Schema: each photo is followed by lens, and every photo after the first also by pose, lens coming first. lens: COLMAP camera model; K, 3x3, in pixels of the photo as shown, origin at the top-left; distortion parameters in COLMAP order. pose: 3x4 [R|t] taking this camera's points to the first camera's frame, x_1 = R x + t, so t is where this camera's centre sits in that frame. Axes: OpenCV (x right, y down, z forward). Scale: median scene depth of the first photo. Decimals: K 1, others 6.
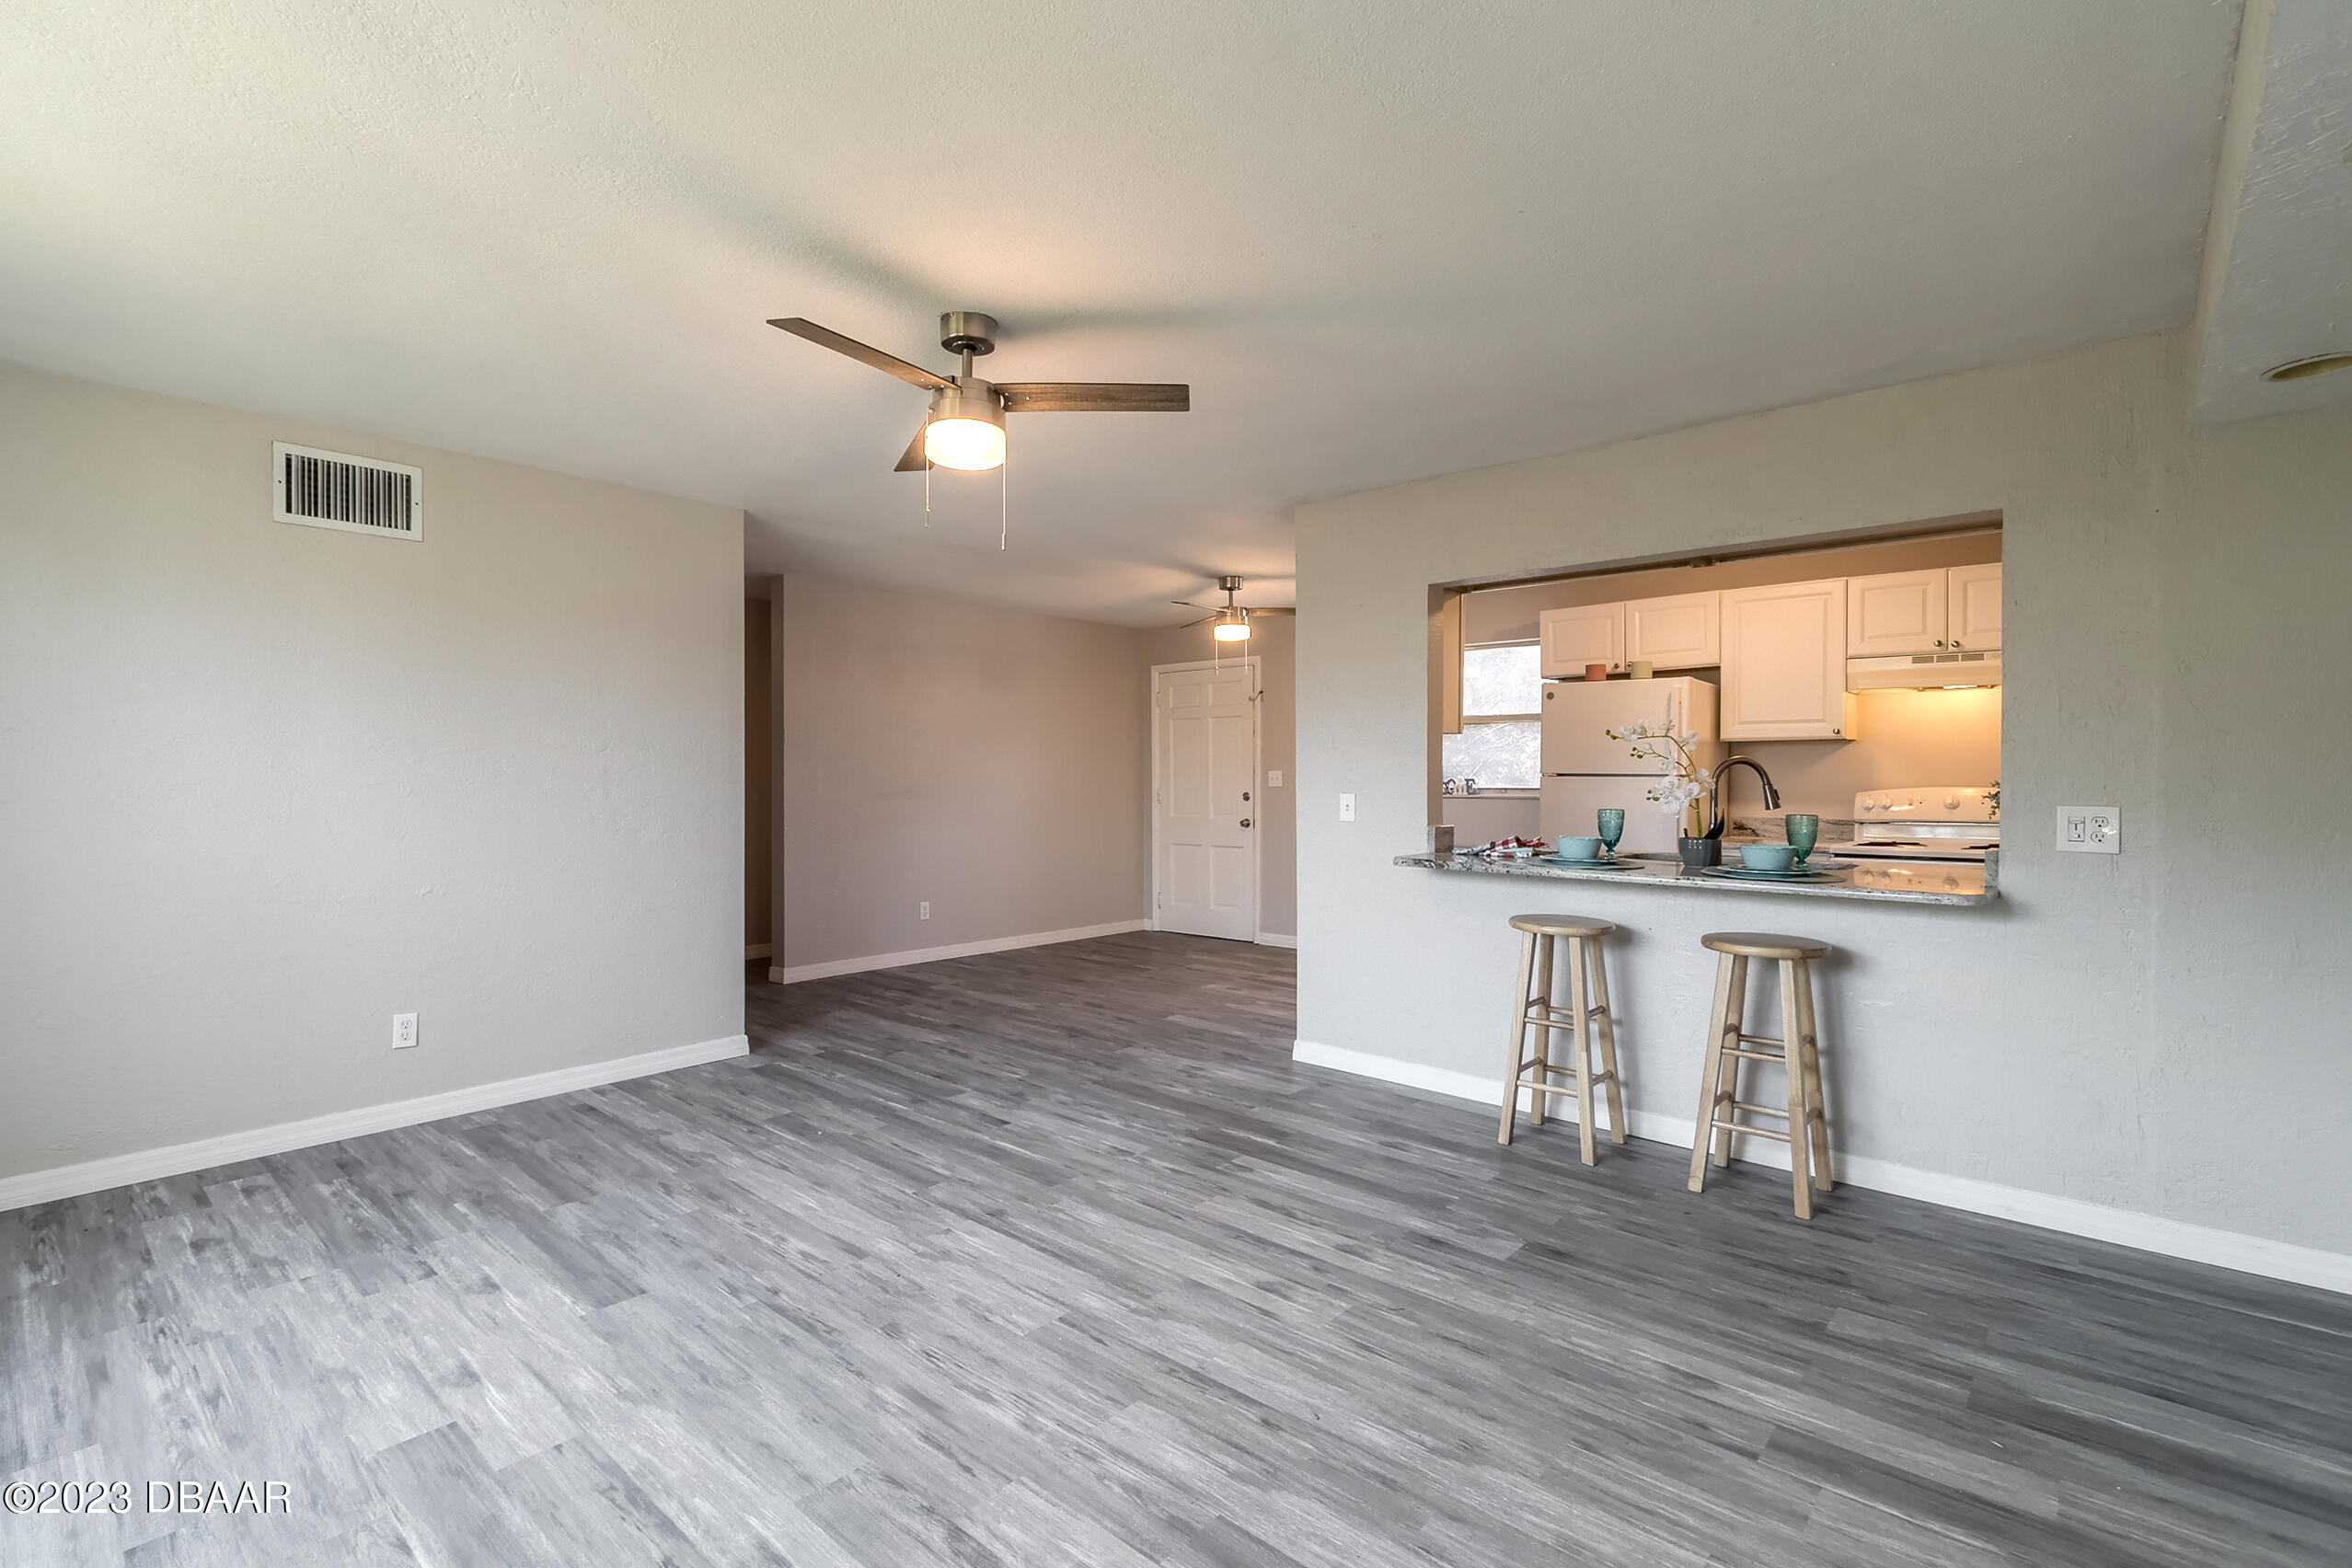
lens RADIAL K [[1073.2, 0, 1141.2], [0, 1073.2, 789.3], [0, 0, 1]] dist [0.007274, -0.002202]
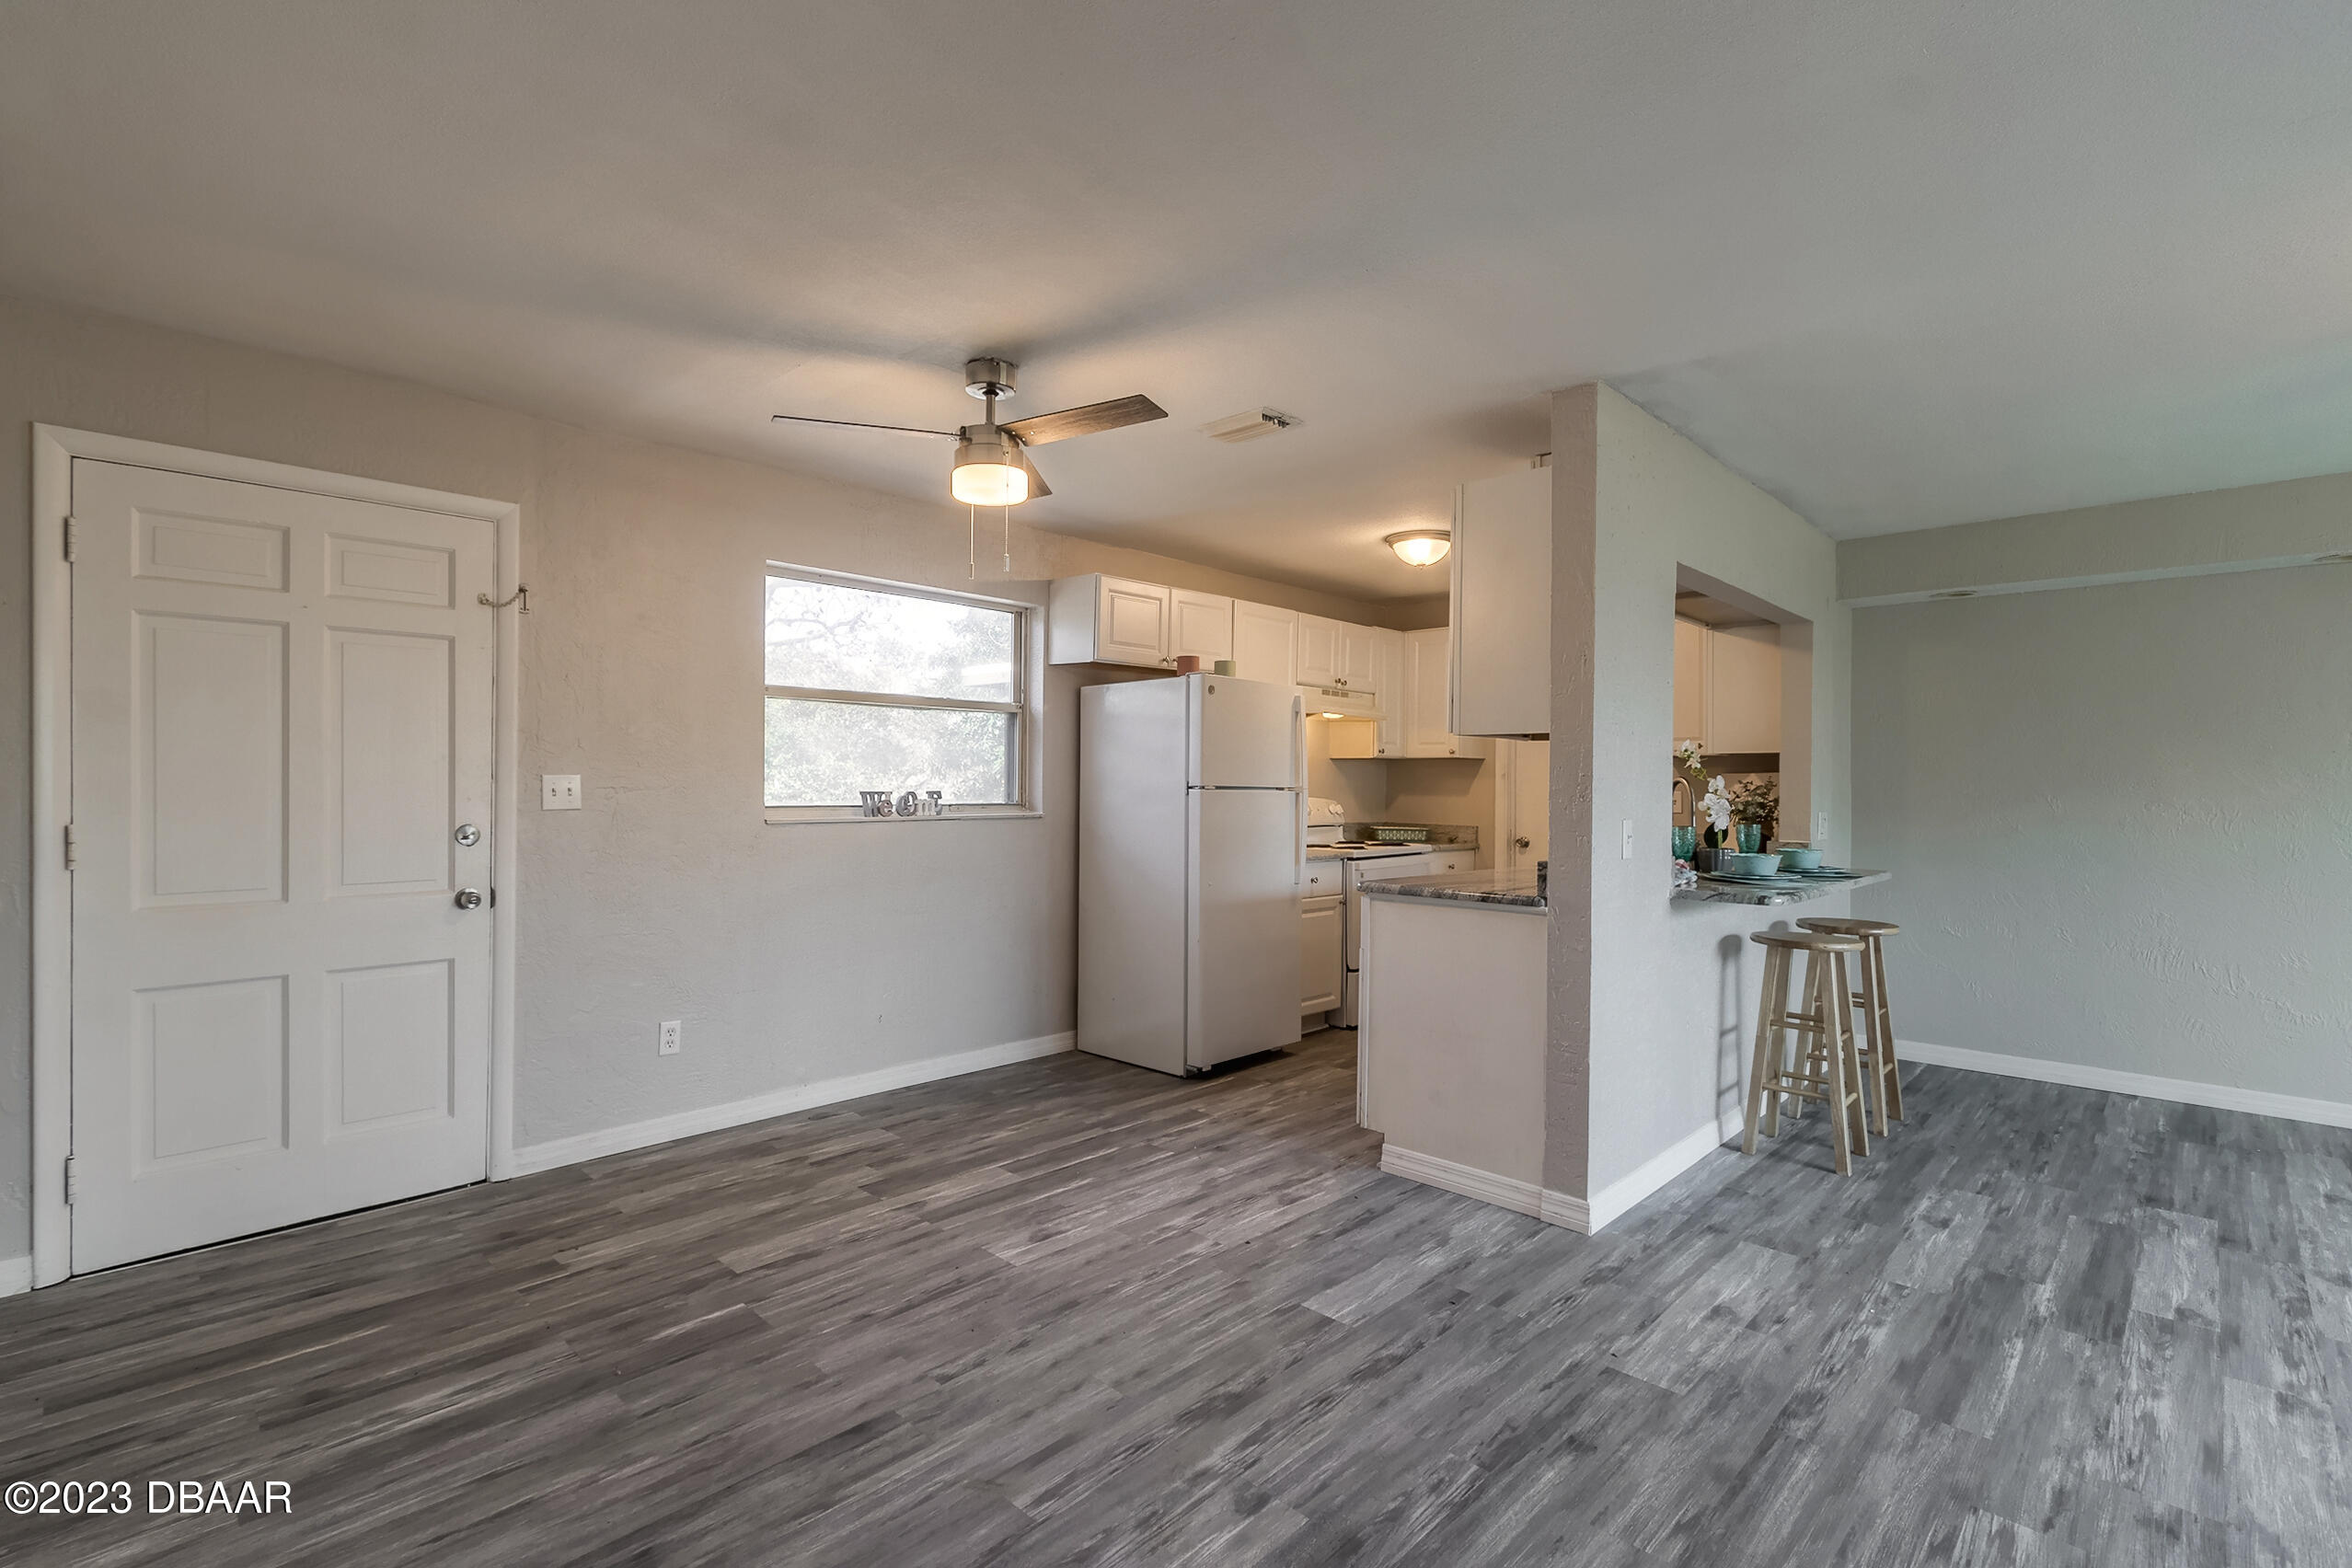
lens RADIAL K [[1073.2, 0, 1097.2], [0, 1073.2, 779.5], [0, 0, 1]] dist [0.007274, -0.002202]
pose [[0.053145, 0.002134, 0.998585, -0.792513], [0.004915, 0.999985, -0.002399, -0.032593], [-0.998575, 0.005035, 0.053134, 1.923363]]
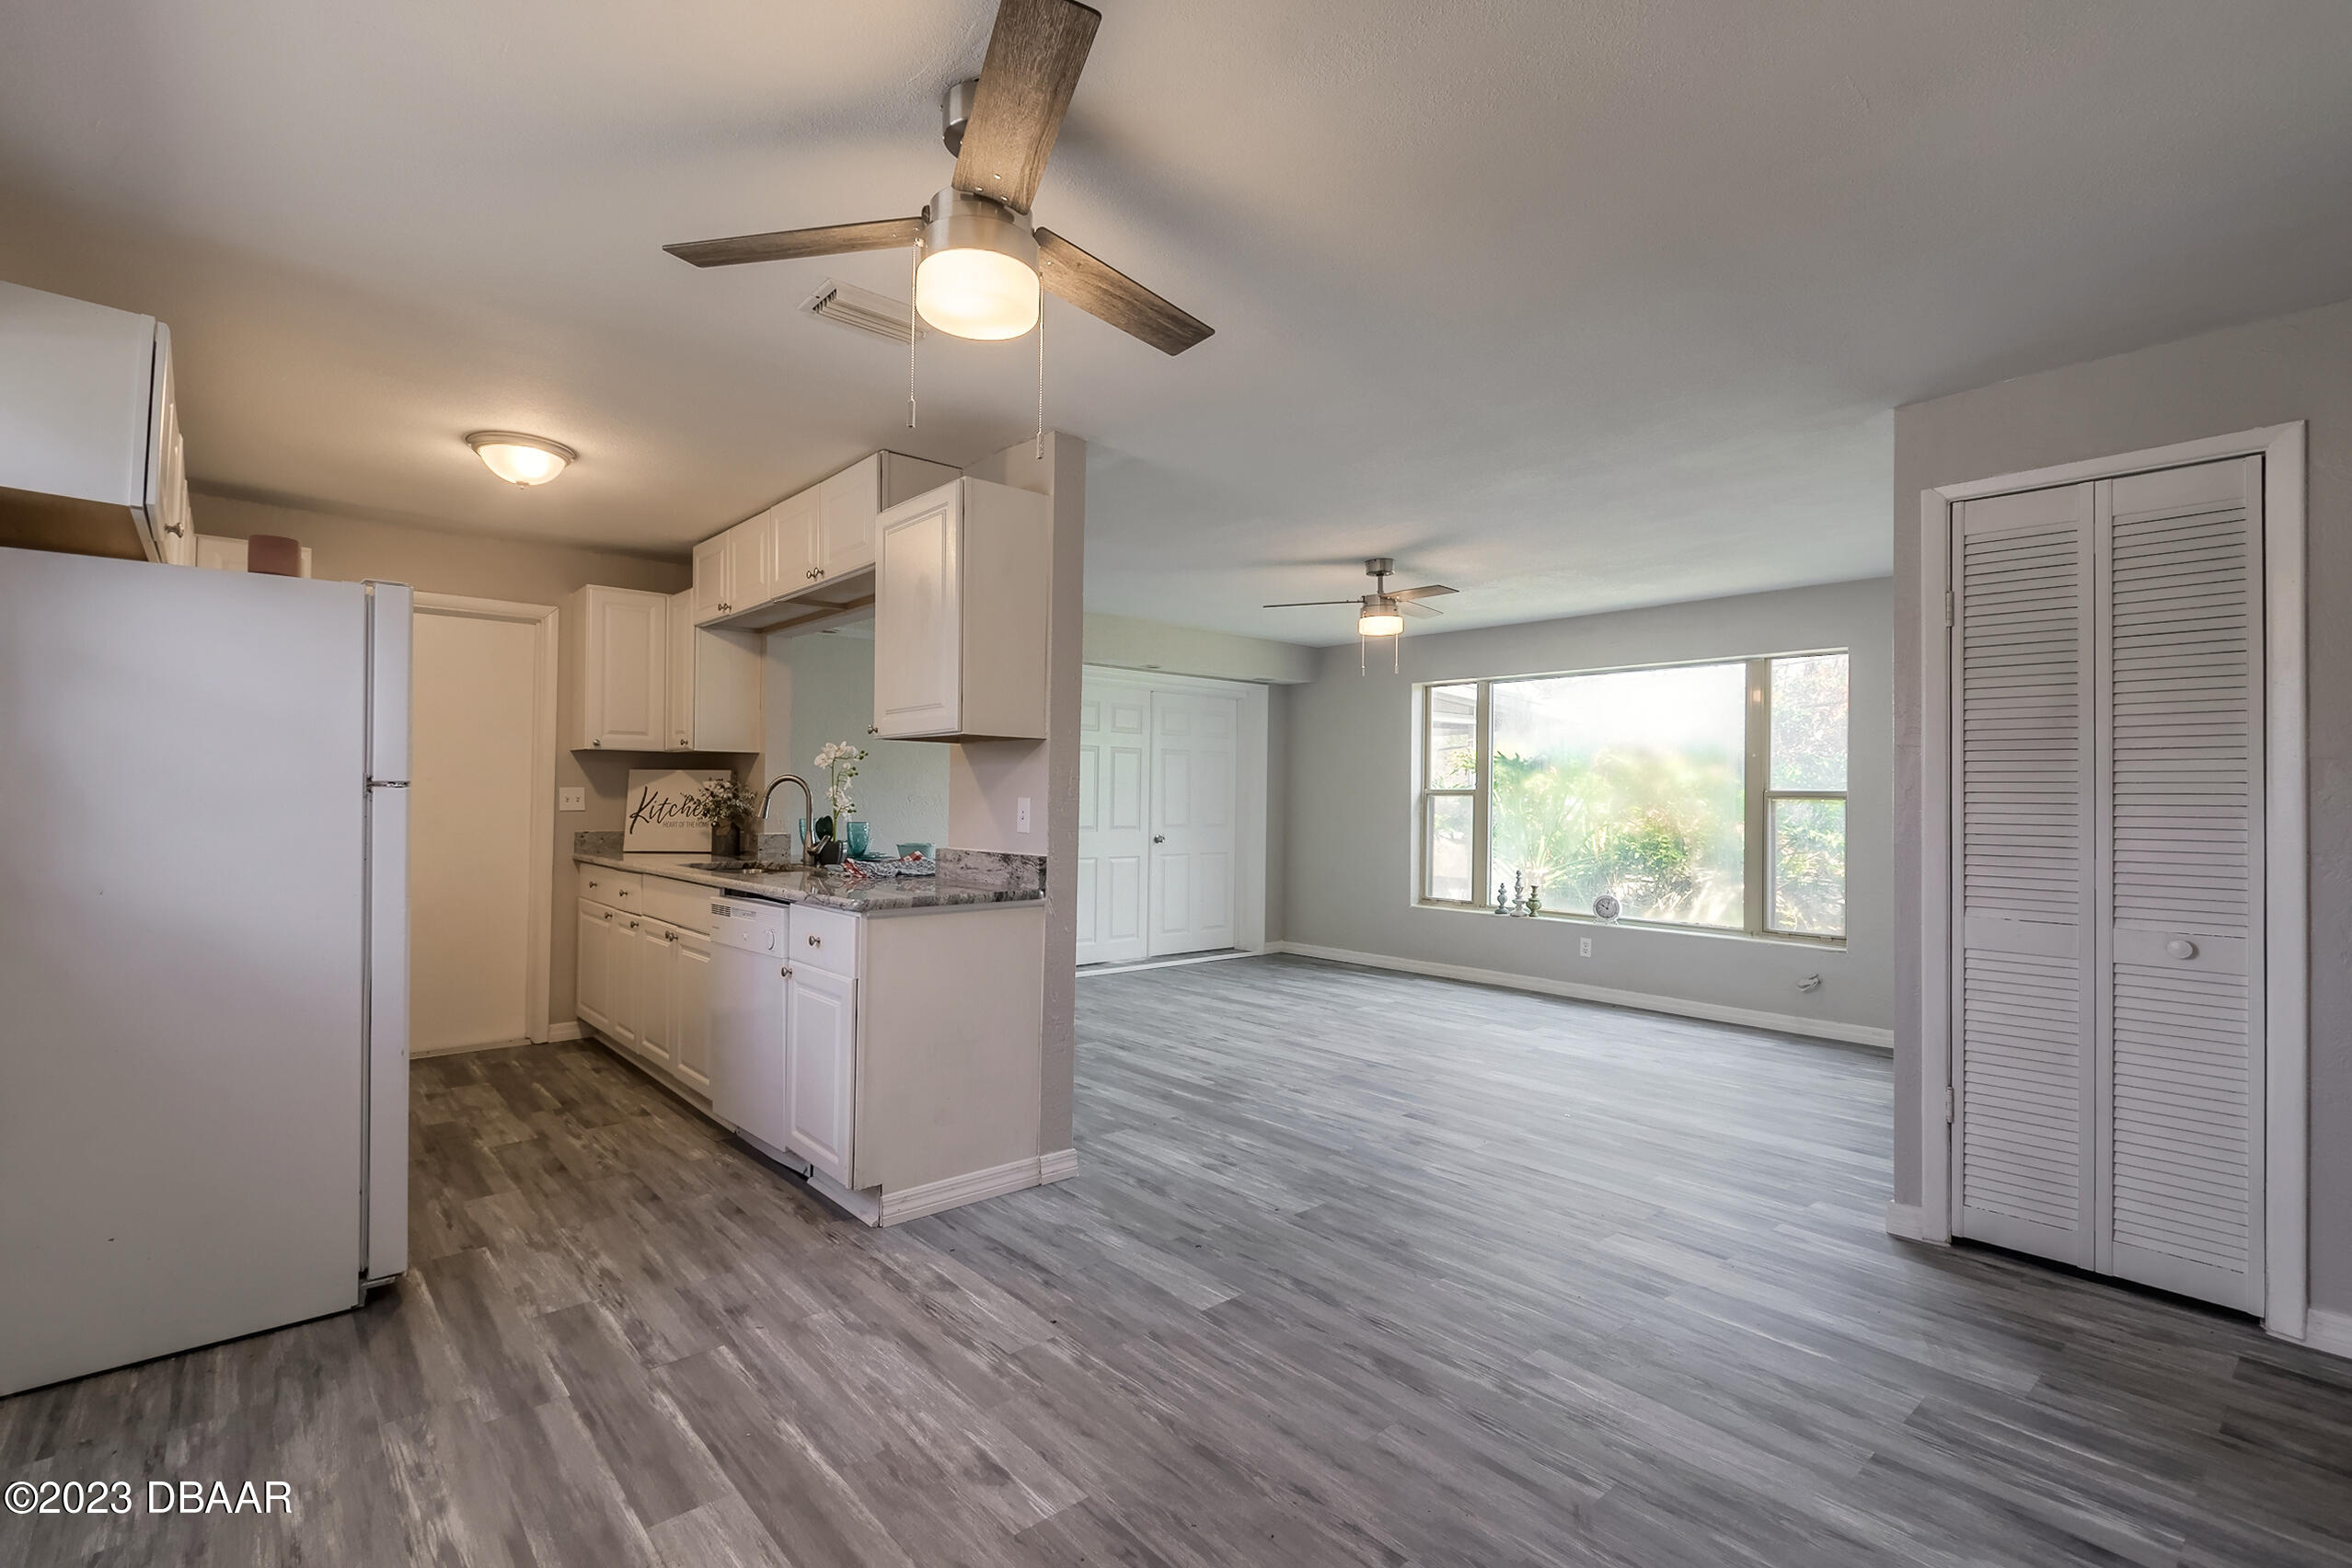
lens RADIAL K [[1073.2, 0, 1176.1], [0, 1073.2, 790.2], [0, 0, 1]] dist [0.007274, -0.002202]
pose [[-0.995176, -0.014839, 0.096976, 0.008586], [-0.014062, 0.999863, 0.008696, -0.035843], [-0.097091, 0.007291, -0.995249, 2.649934]]
